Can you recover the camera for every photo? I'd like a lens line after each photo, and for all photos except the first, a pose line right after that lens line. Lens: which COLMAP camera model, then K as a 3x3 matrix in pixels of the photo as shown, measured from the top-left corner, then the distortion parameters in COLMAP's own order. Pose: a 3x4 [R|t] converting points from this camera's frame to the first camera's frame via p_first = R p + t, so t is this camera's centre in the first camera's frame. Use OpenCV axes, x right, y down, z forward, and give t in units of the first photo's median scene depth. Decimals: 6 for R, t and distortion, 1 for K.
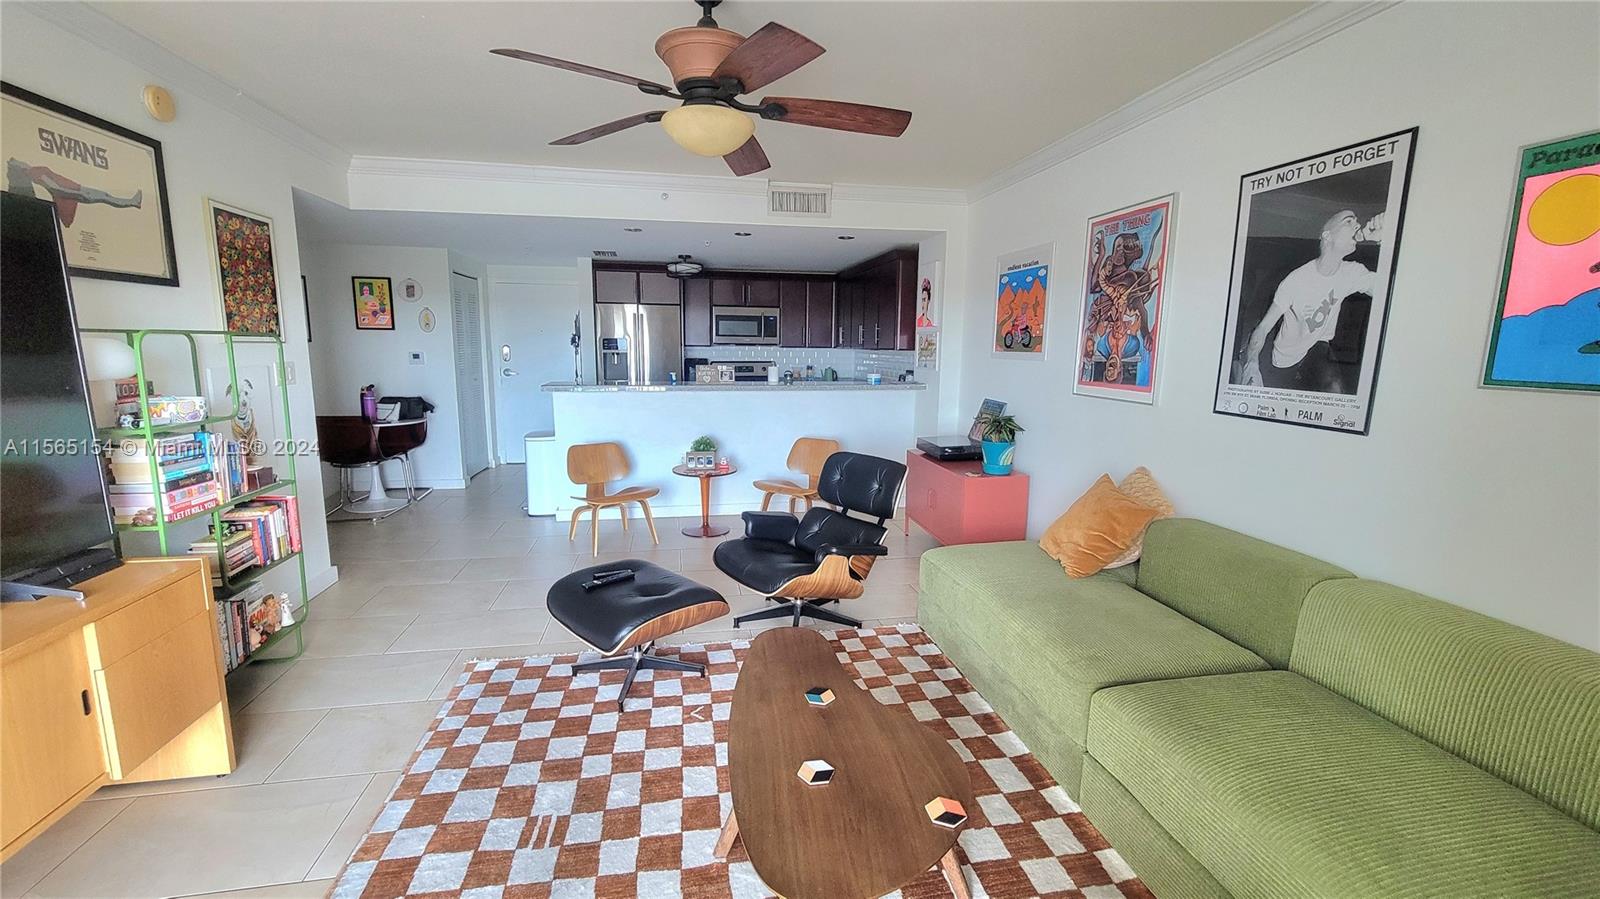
lens RADIAL K [[651.4, 0, 799.5], [0, 651.4, 447.7], [0, 0, 1]] dist [0.000737, -0.000422]
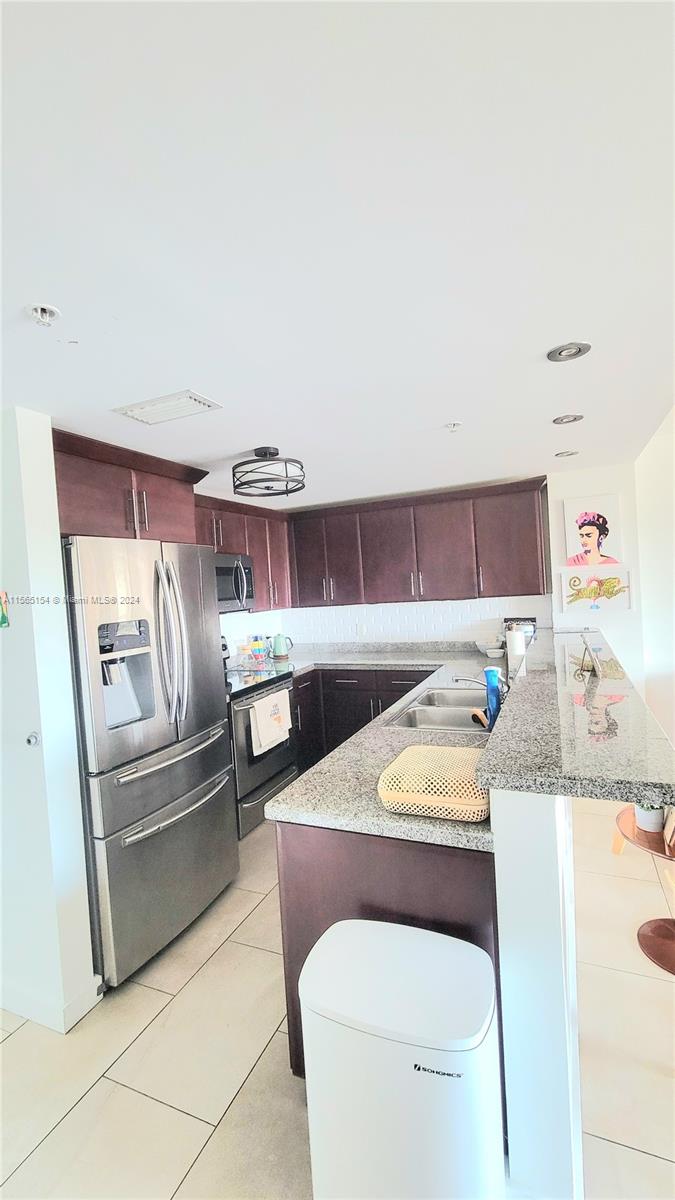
lens RADIAL K [[512.7, 0, 337.5], [0, 512.7, 600.0], [0, 0, 1]] dist [0.000991, -0.000112]
pose [[0.563644, -0.071680, 0.822902, -0.763948], [0.203220, 0.977641, -0.054036, -0.223808], [-0.800629, 0.197687, 0.565609, 1.159837]]
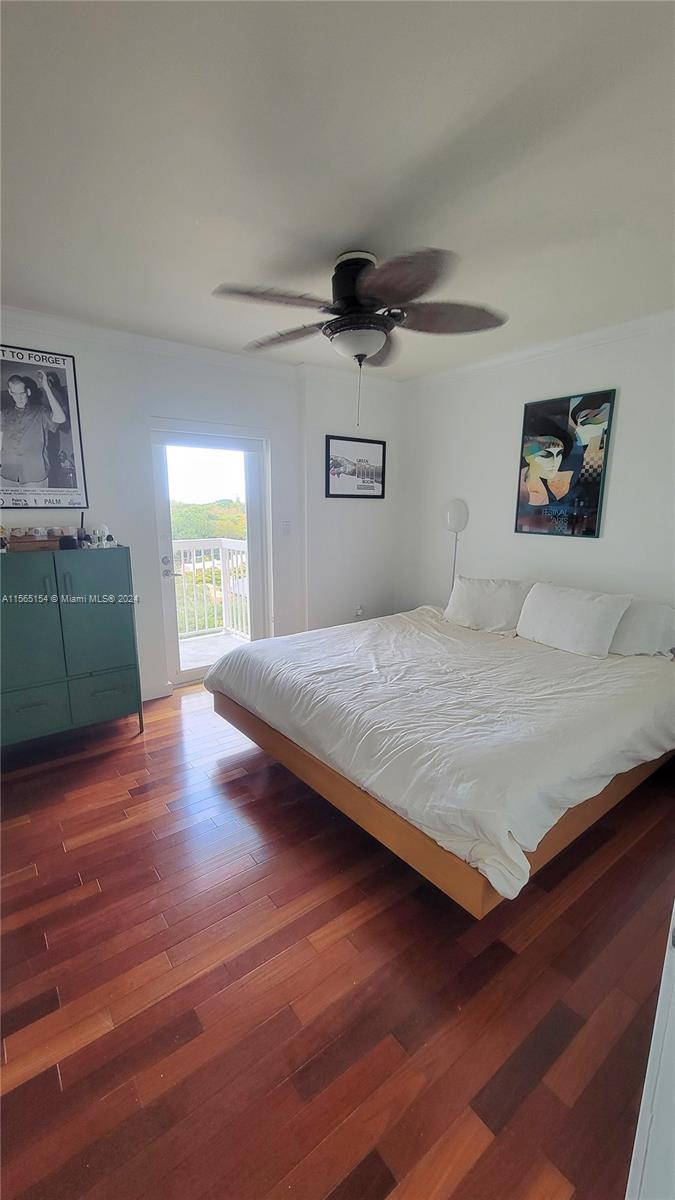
lens RADIAL K [[488.6, 0, 337.5], [0, 488.6, 600.0], [0, 0, 1]] dist [0.000737, -0.000422]
pose [[-0.449547, -0.188828, 0.873070, -0.454455], [0.138536, 0.950837, 0.276980, -0.031647], [-0.882448, 0.245467, -0.401286, 0.512984]]
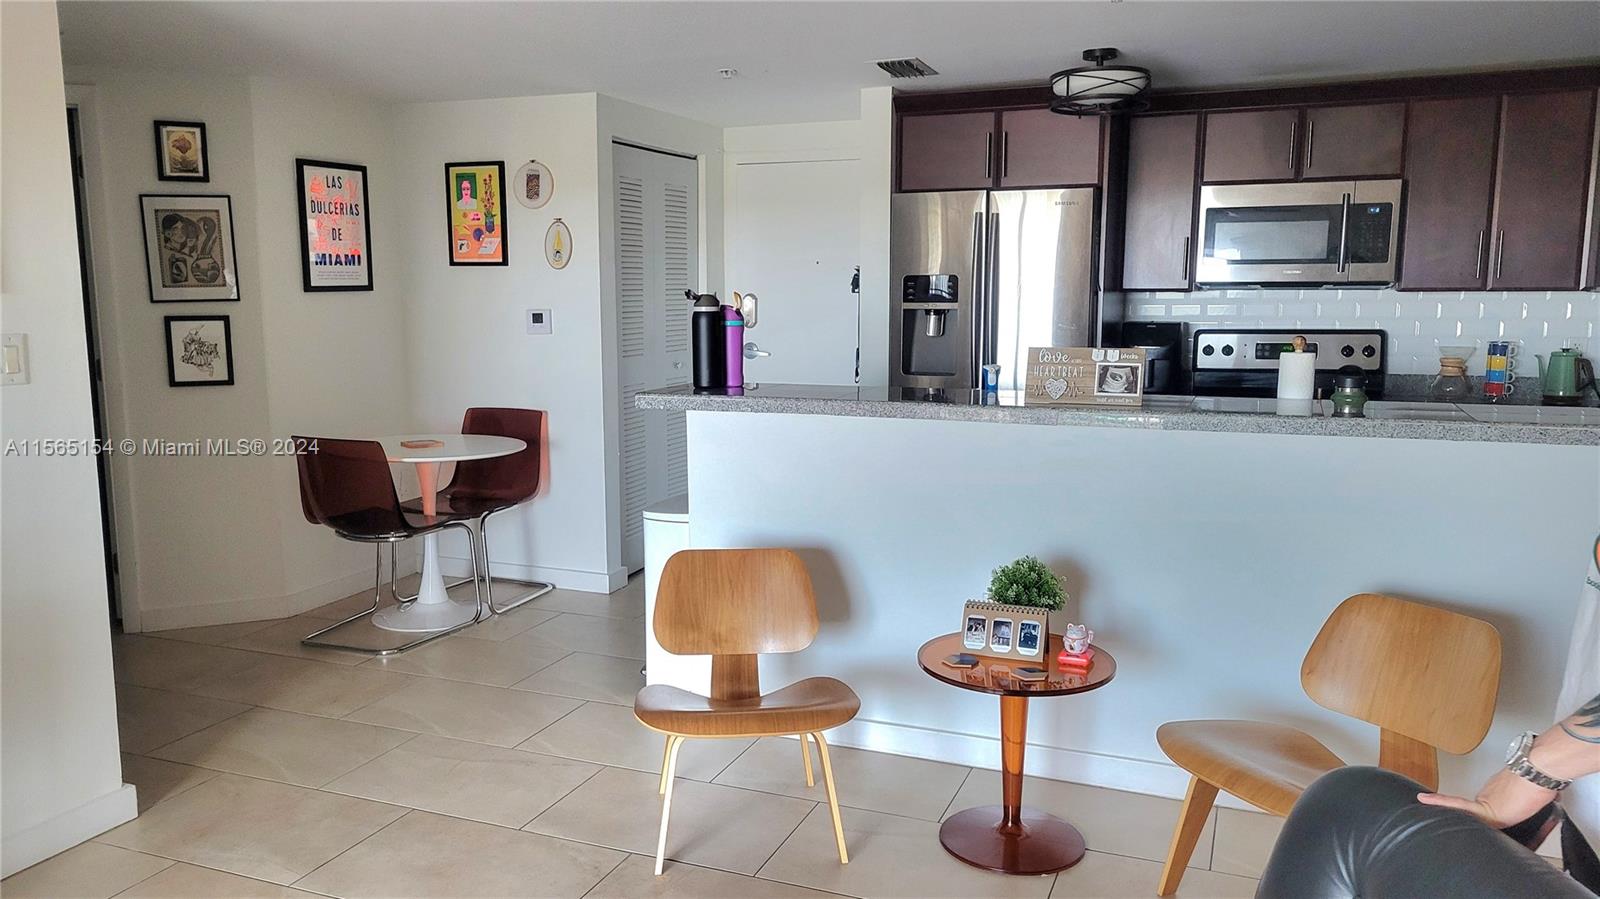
lens RADIAL K [[1202.4, 0, 781.1], [0, 1202.4, 453.1], [0, 0, 1]] dist [0.035086, -0.001548]
pose [[0.834715, 0.063651, -0.546992, 0.104798], [-0.075404, 0.997153, 0.000967, -0.077885], [0.545496, 0.040438, 0.837137, 0.501193]]
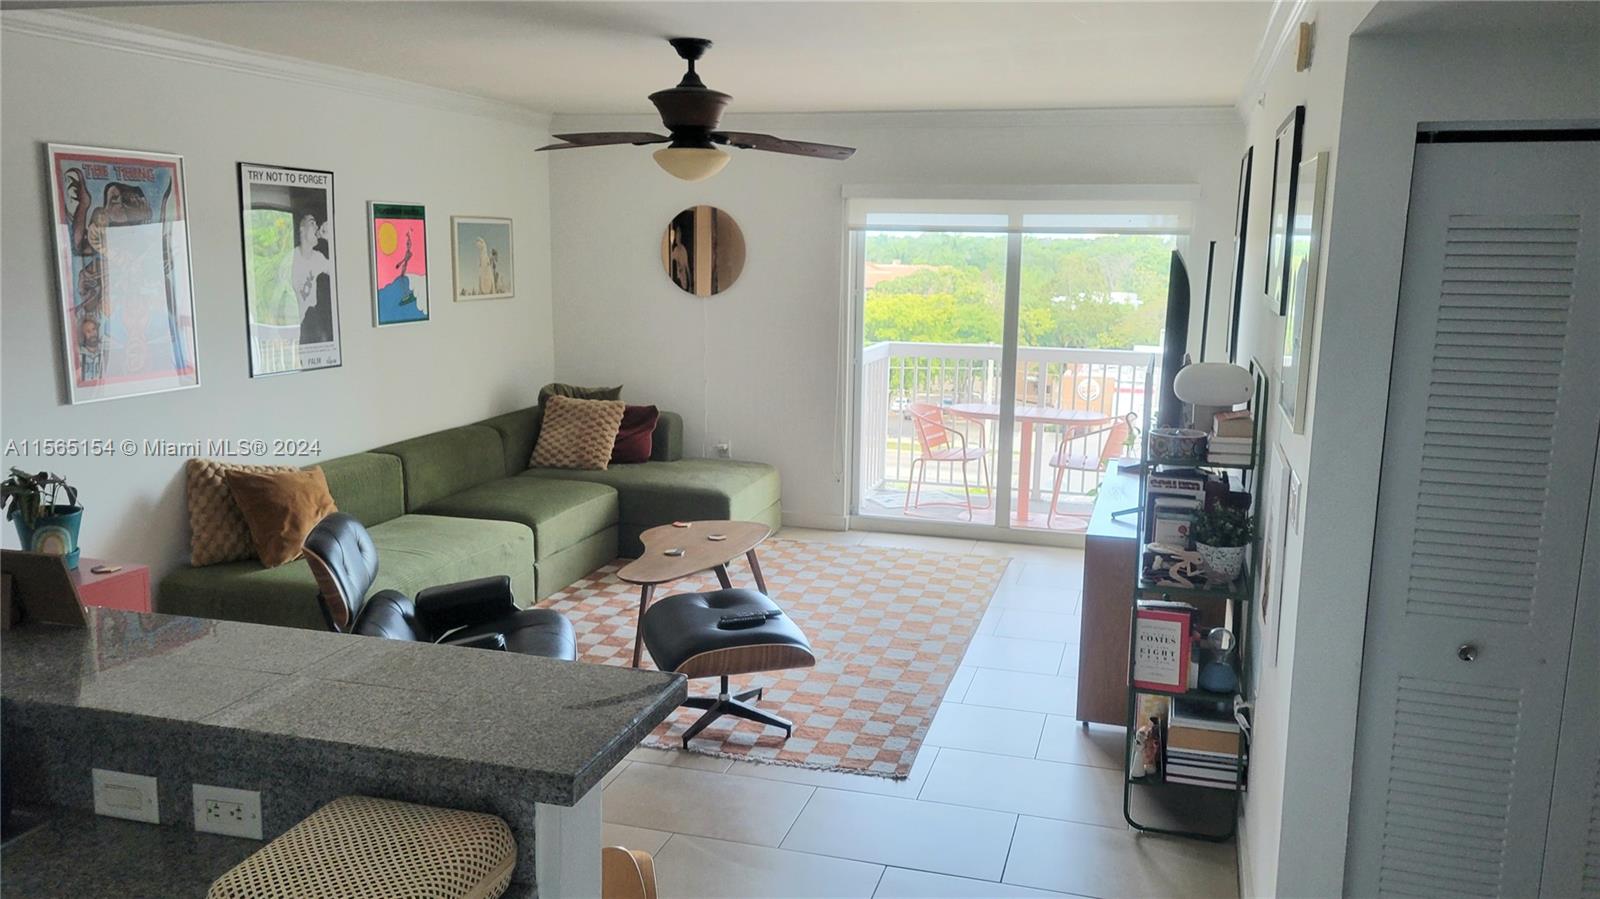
lens RADIAL K [[1238.1, 0, 818.7], [0, 1238.1, 460.1], [0, 0, 1]] dist [0.007327, -0.000821]
pose [[-0.894696, -0.107089, 0.433648, -0.727274], [0.042890, 0.945753, 0.322044, -0.359604], [-0.444611, 0.306730, -0.841569, 1.553884]]
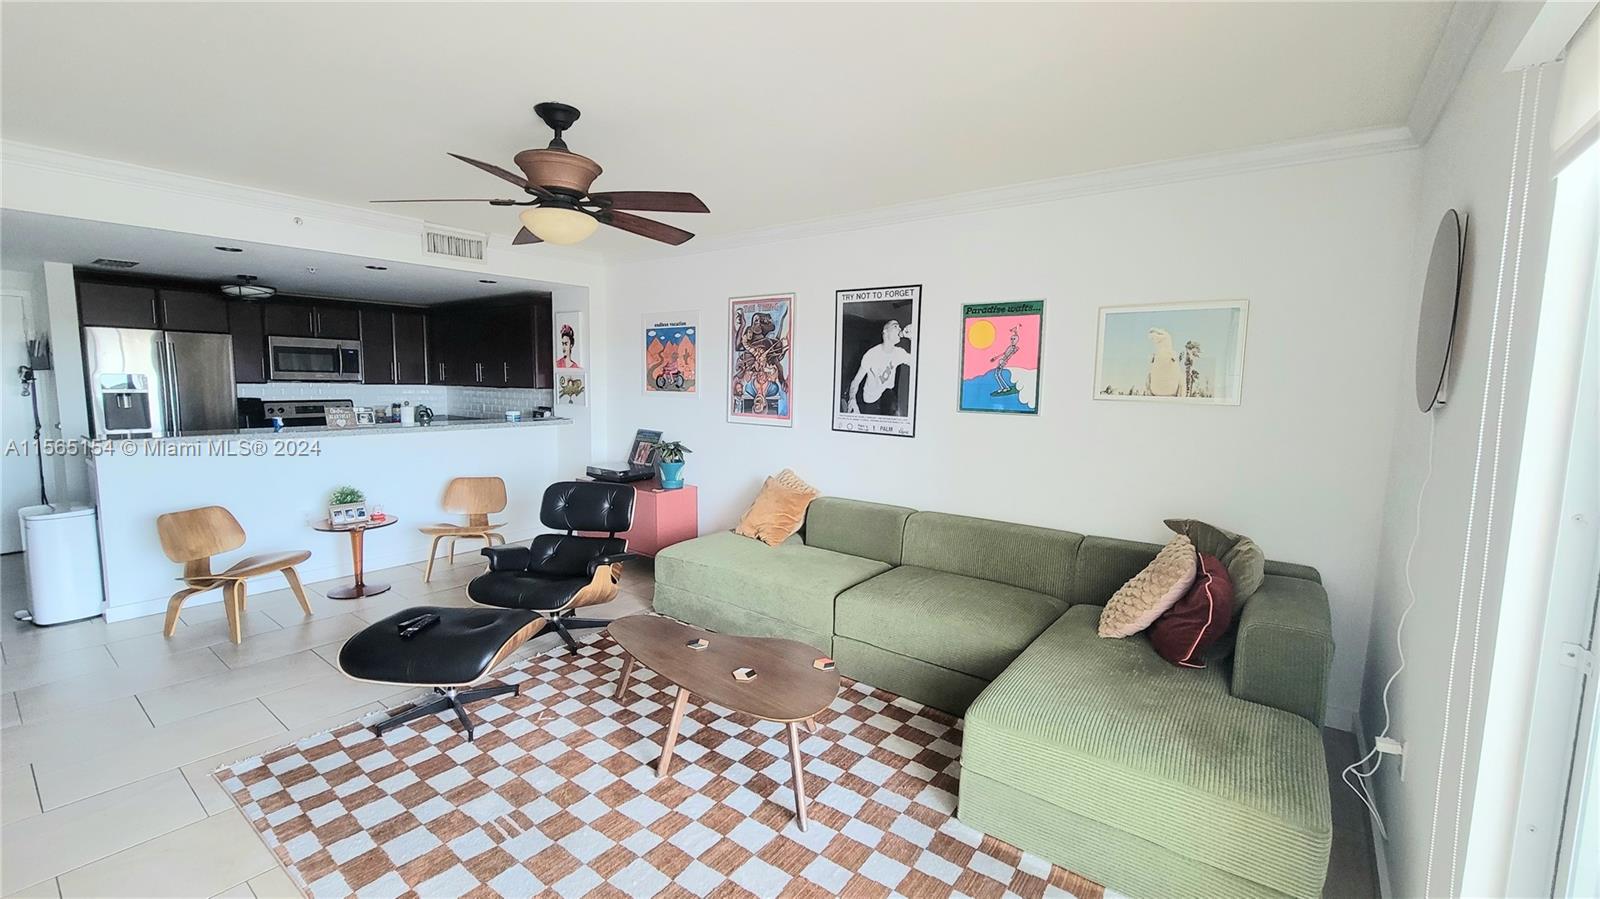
lens RADIAL K [[651.4, 0, 799.5], [0, 651.4, 447.7], [0, 0, 1]] dist [0.000737, -0.000422]
pose [[0.743449, -0.067793, 0.665347, -0.342614], [0.097332, 0.995225, -0.007354, -0.004300], [-0.661672, 0.070227, 0.746498, -0.108363]]
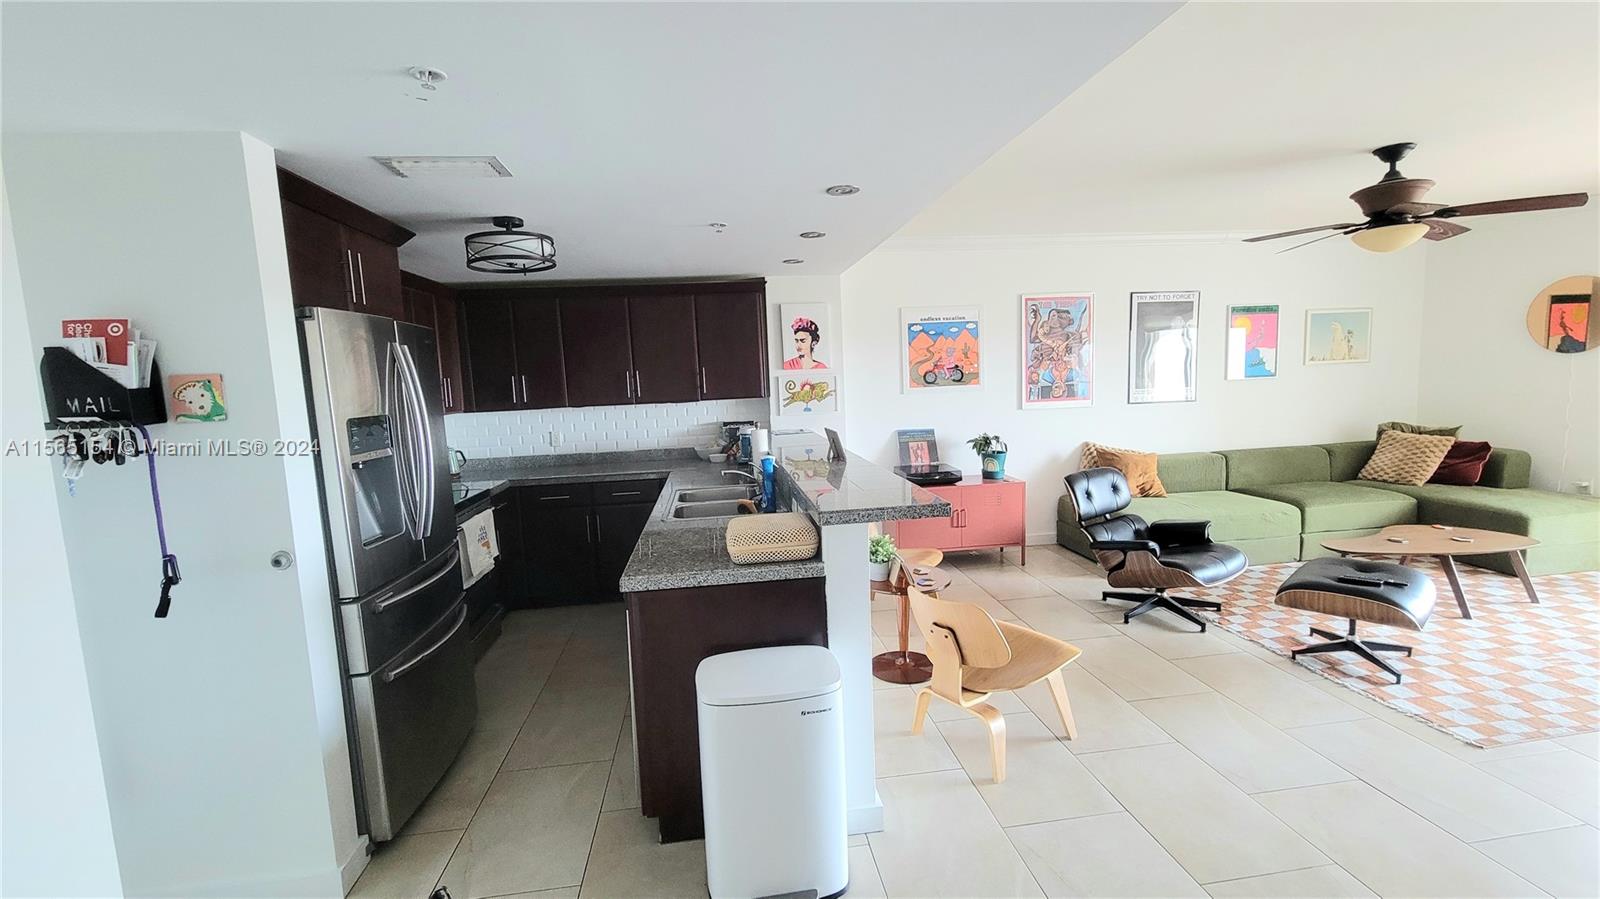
lens RADIAL K [[651.4, 0, 799.5], [0, 651.4, 447.7], [0, 0, 1]] dist [0.000737, -0.000422]
pose [[0.056063, -0.124284, 0.990662, -0.973538], [0.202802, 0.972955, 0.110586, -0.236467], [-0.977614, 0.194708, 0.079752, 1.243906]]
